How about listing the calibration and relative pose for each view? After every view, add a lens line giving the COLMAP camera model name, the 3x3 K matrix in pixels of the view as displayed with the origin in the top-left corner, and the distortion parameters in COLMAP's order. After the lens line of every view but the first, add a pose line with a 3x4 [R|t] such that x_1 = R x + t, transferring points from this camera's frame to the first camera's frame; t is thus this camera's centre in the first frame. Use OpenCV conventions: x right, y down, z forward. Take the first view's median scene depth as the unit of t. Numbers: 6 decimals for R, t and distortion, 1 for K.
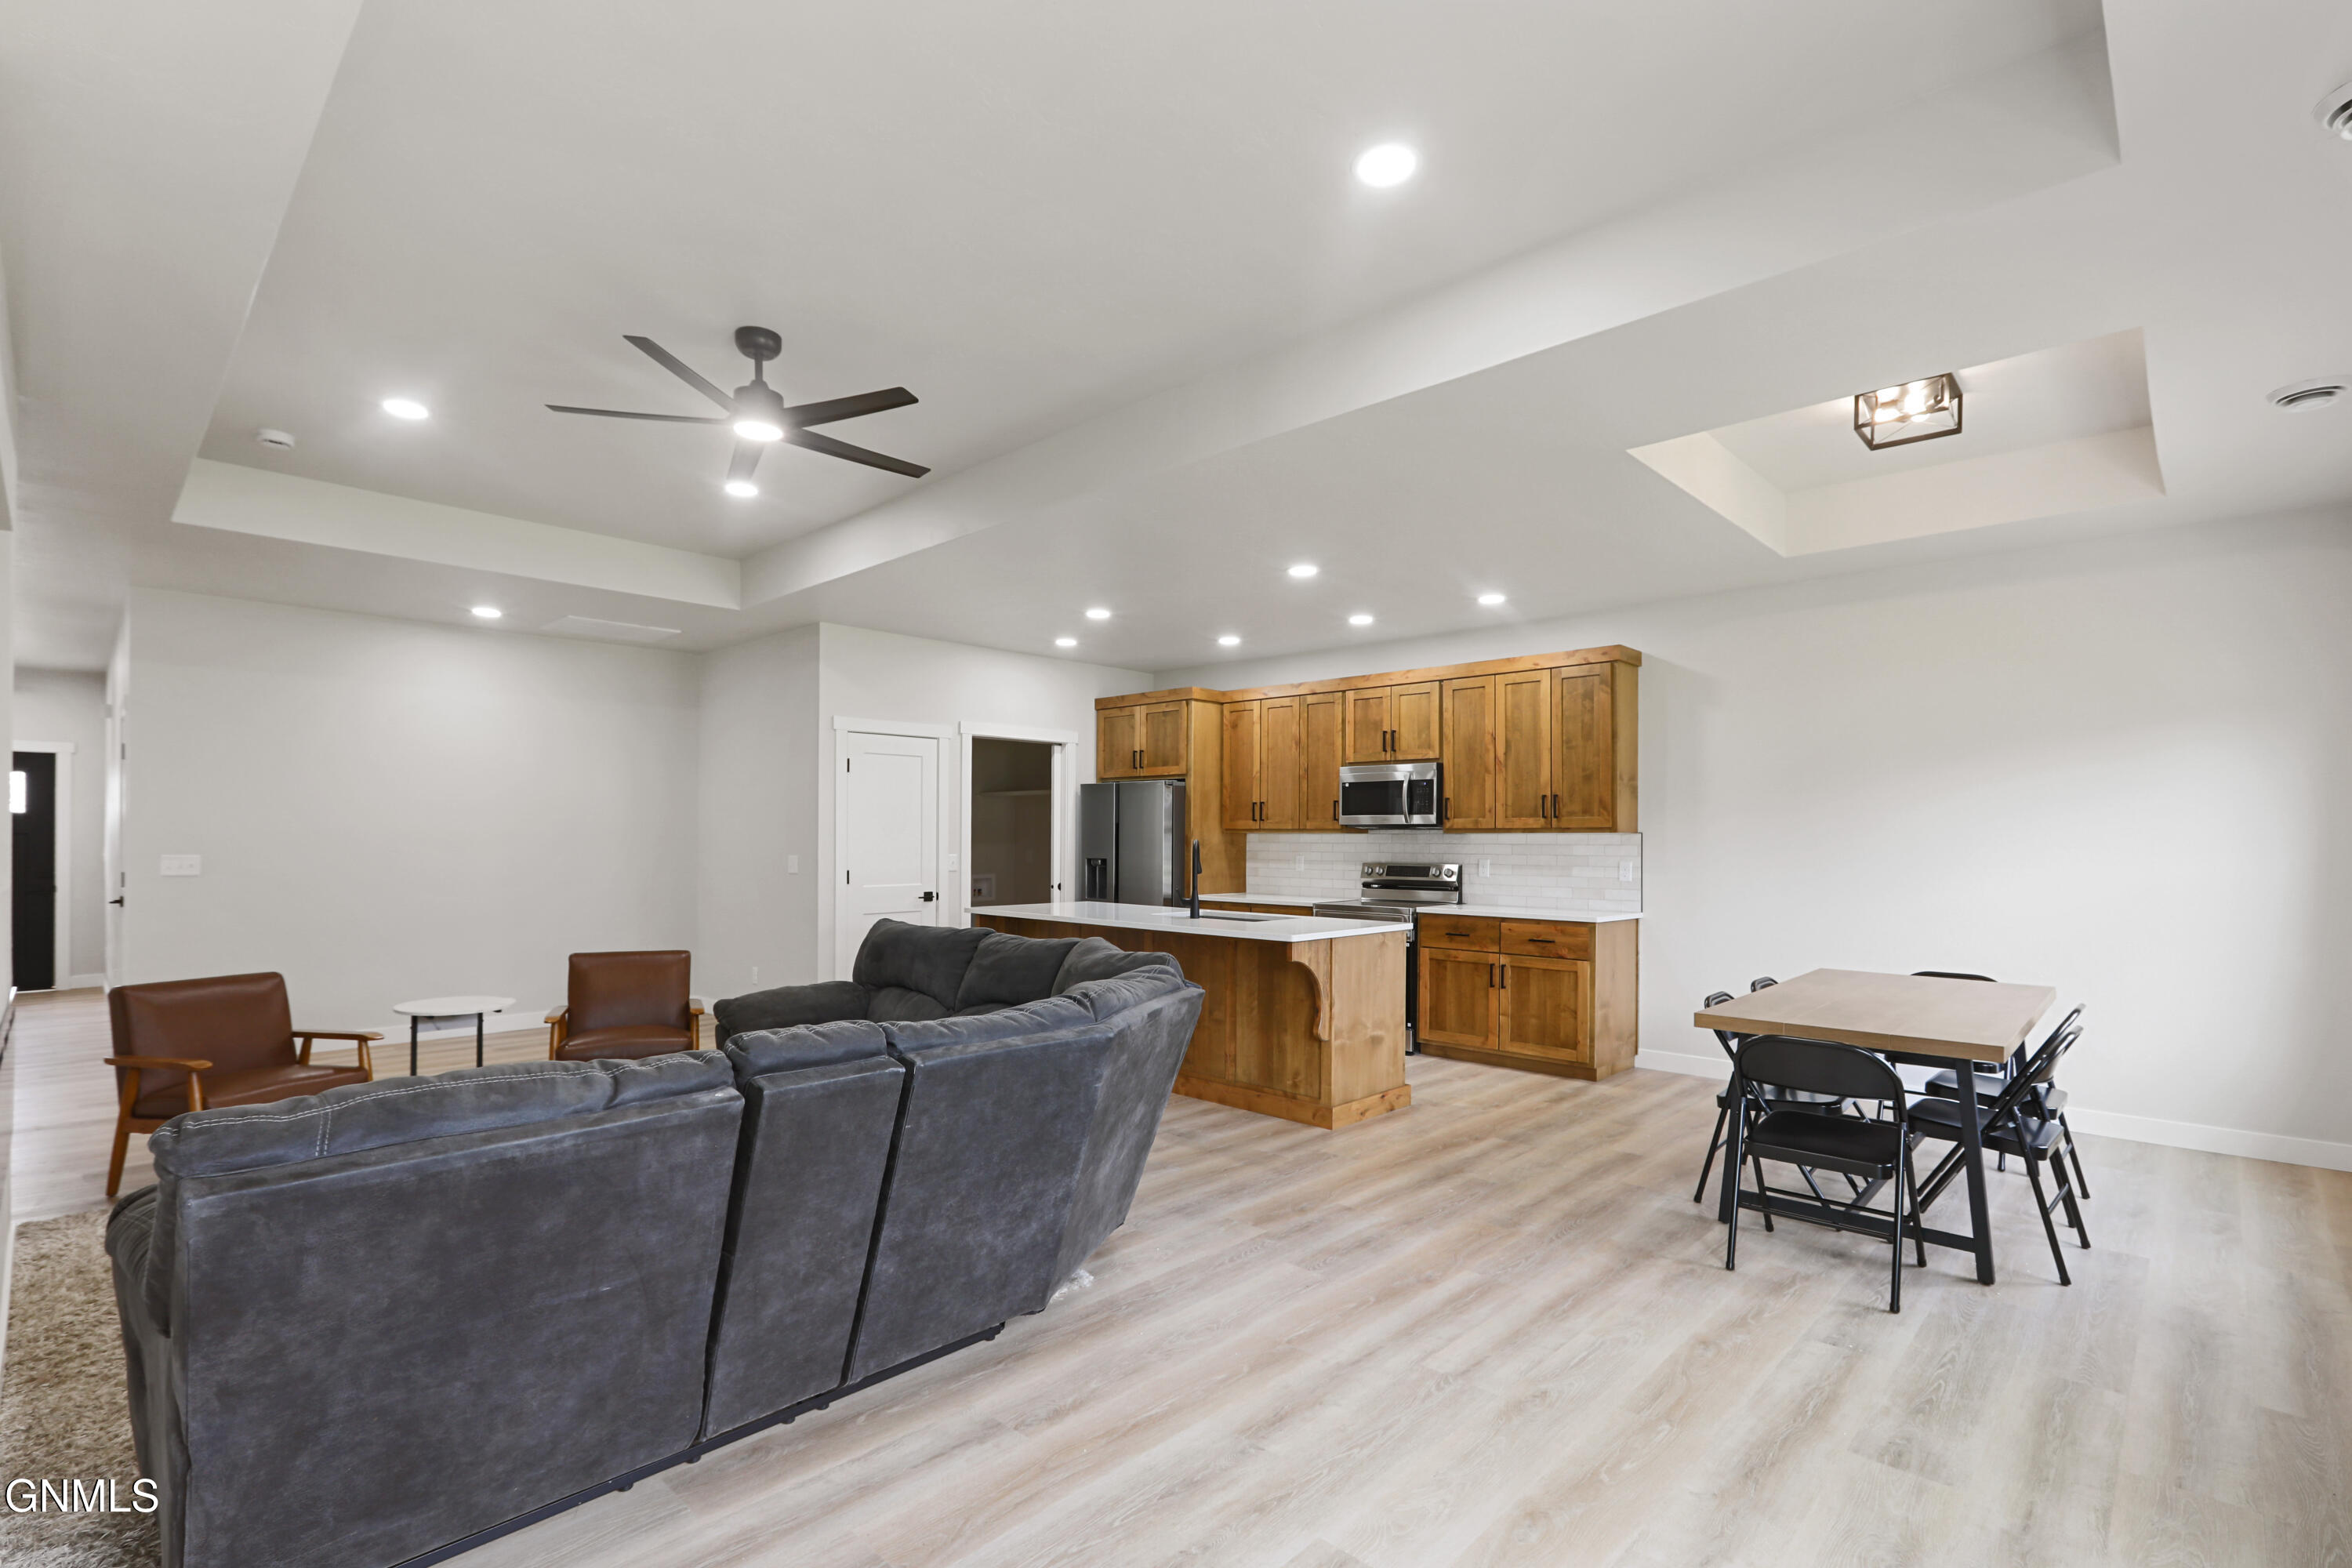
lens RADIAL K [[1074.3, 0, 1167.8], [0, 1074.3, 852.0], [0, 0, 1]] dist [0.000623, 0.000071]
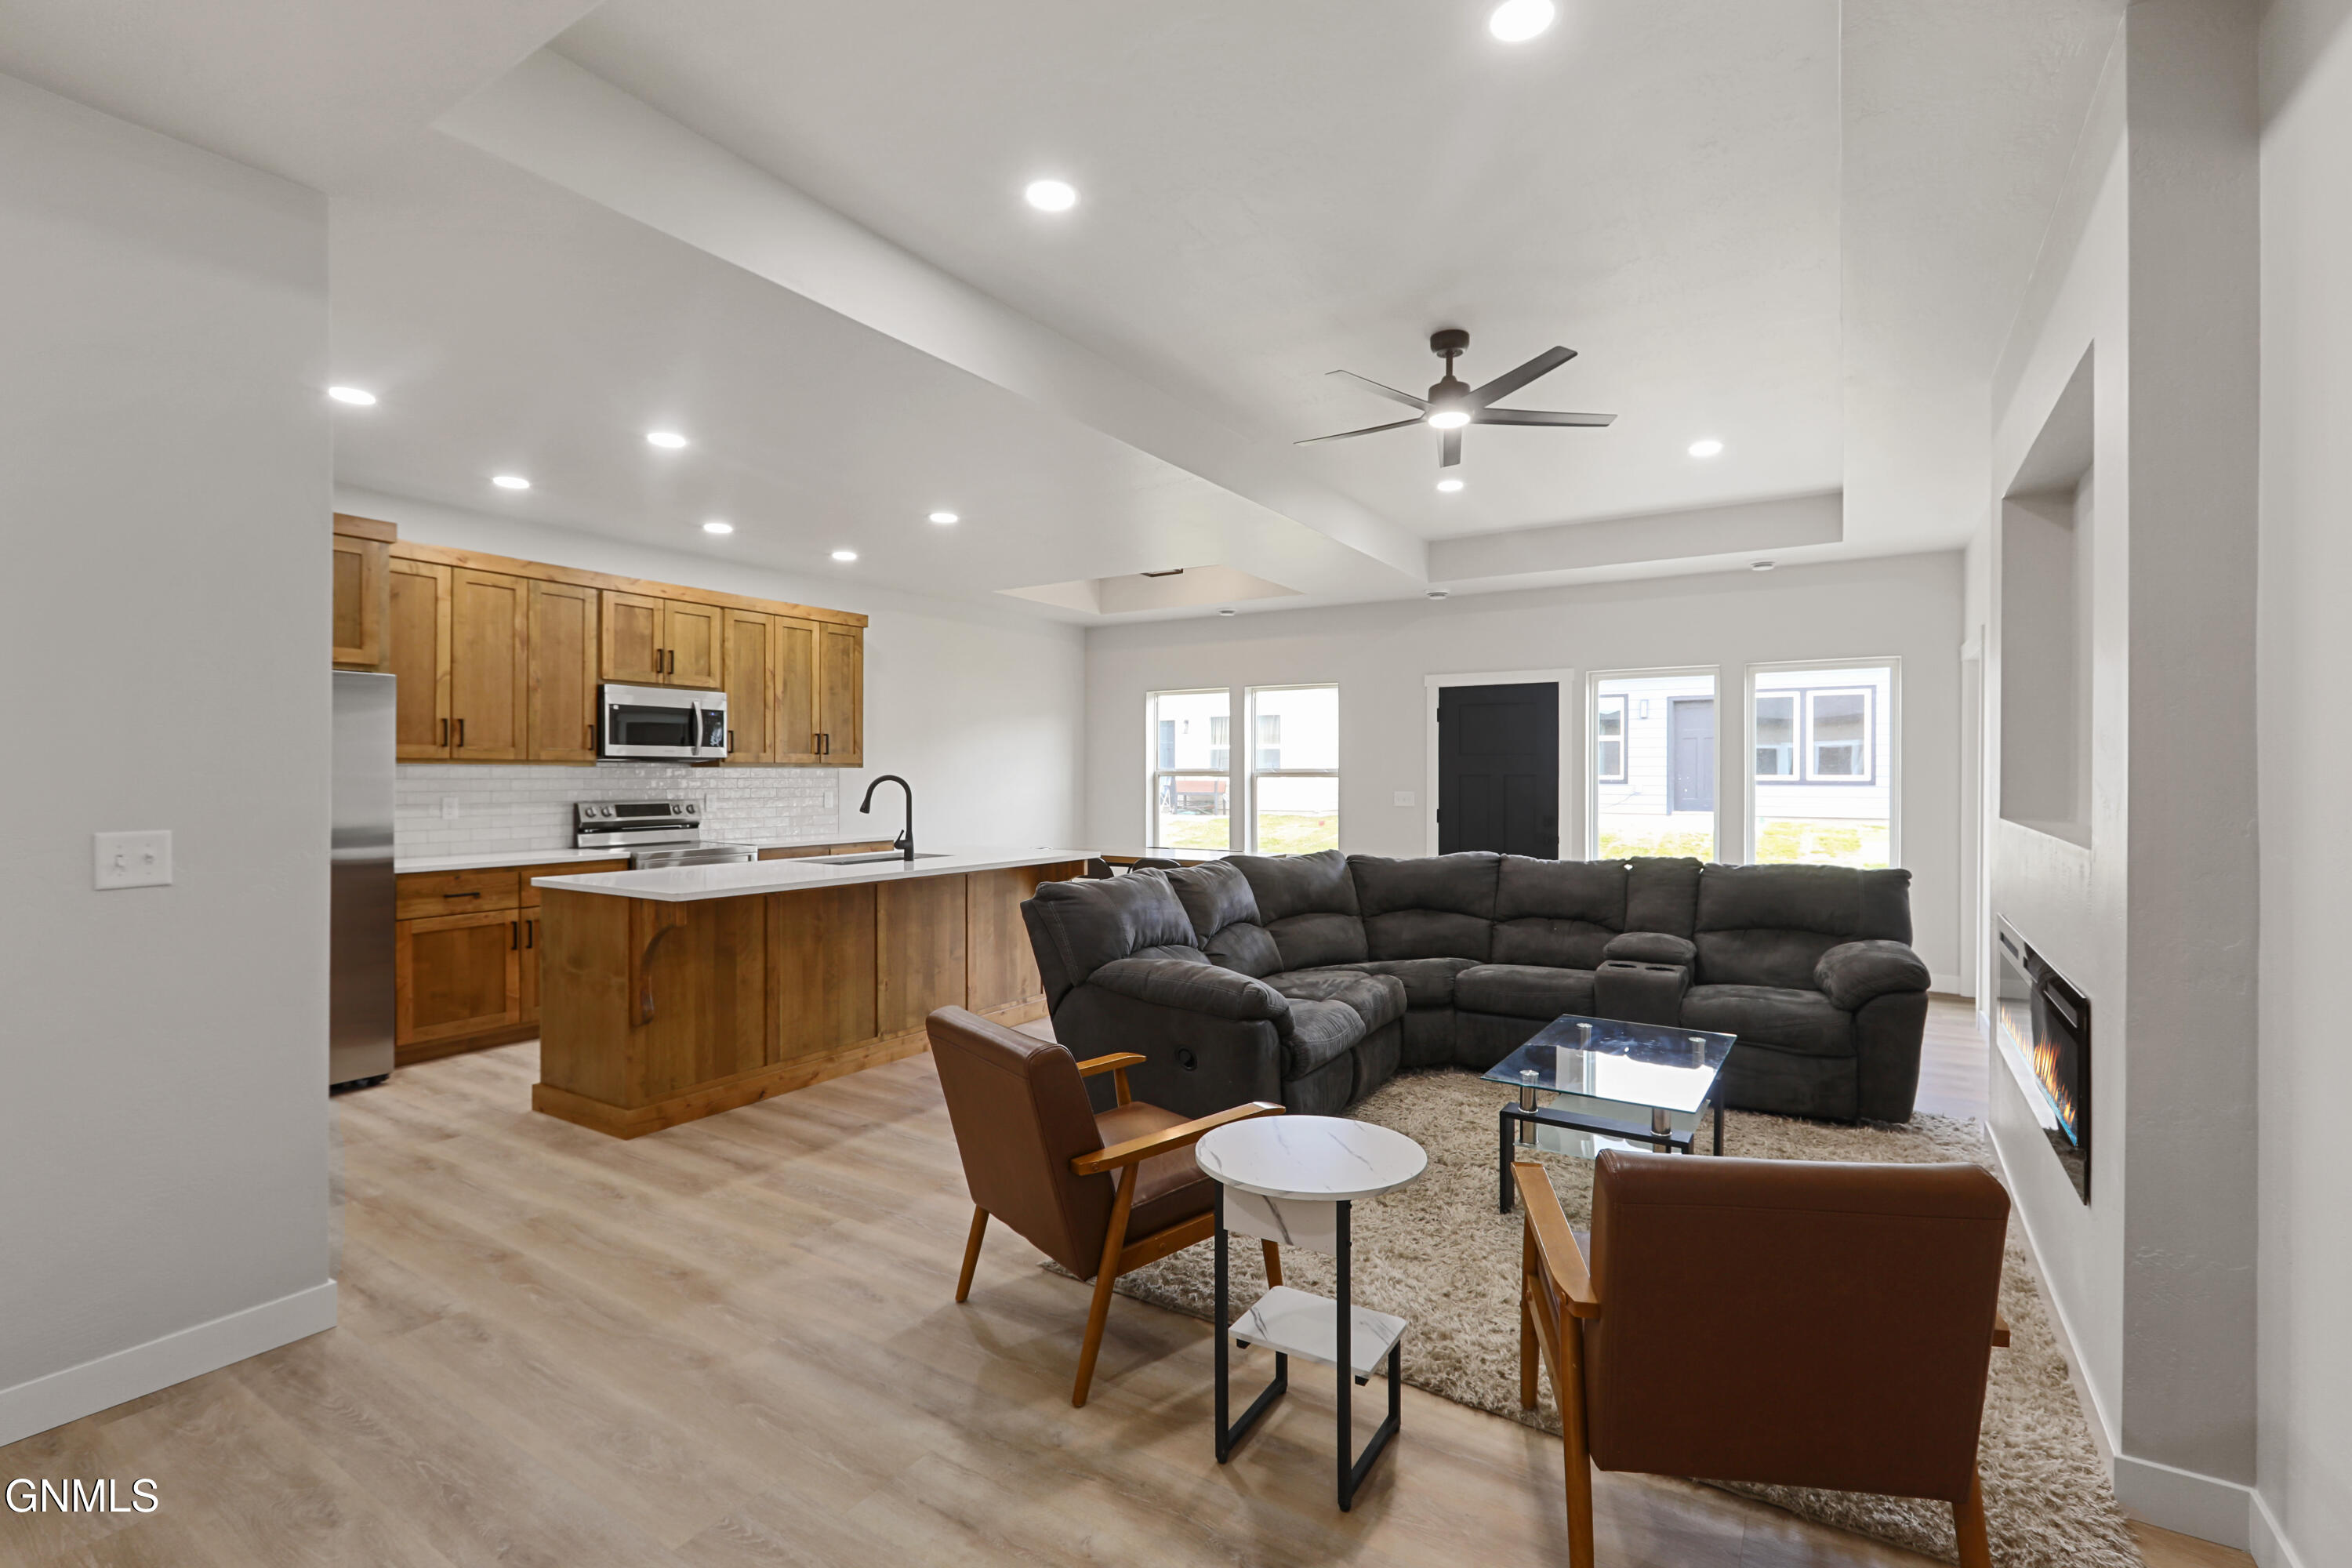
lens RADIAL K [[1074.3, 0, 1175.4], [0, 1074.3, 772.0], [0, 0, 1]] dist [0.000623, 0.000071]
pose [[-0.201715, -0.001099, 0.979444, -0.758382], [0.011605, 0.999926, 0.003513, -0.011769], [-0.979376, 0.012075, -0.201687, 0.794872]]
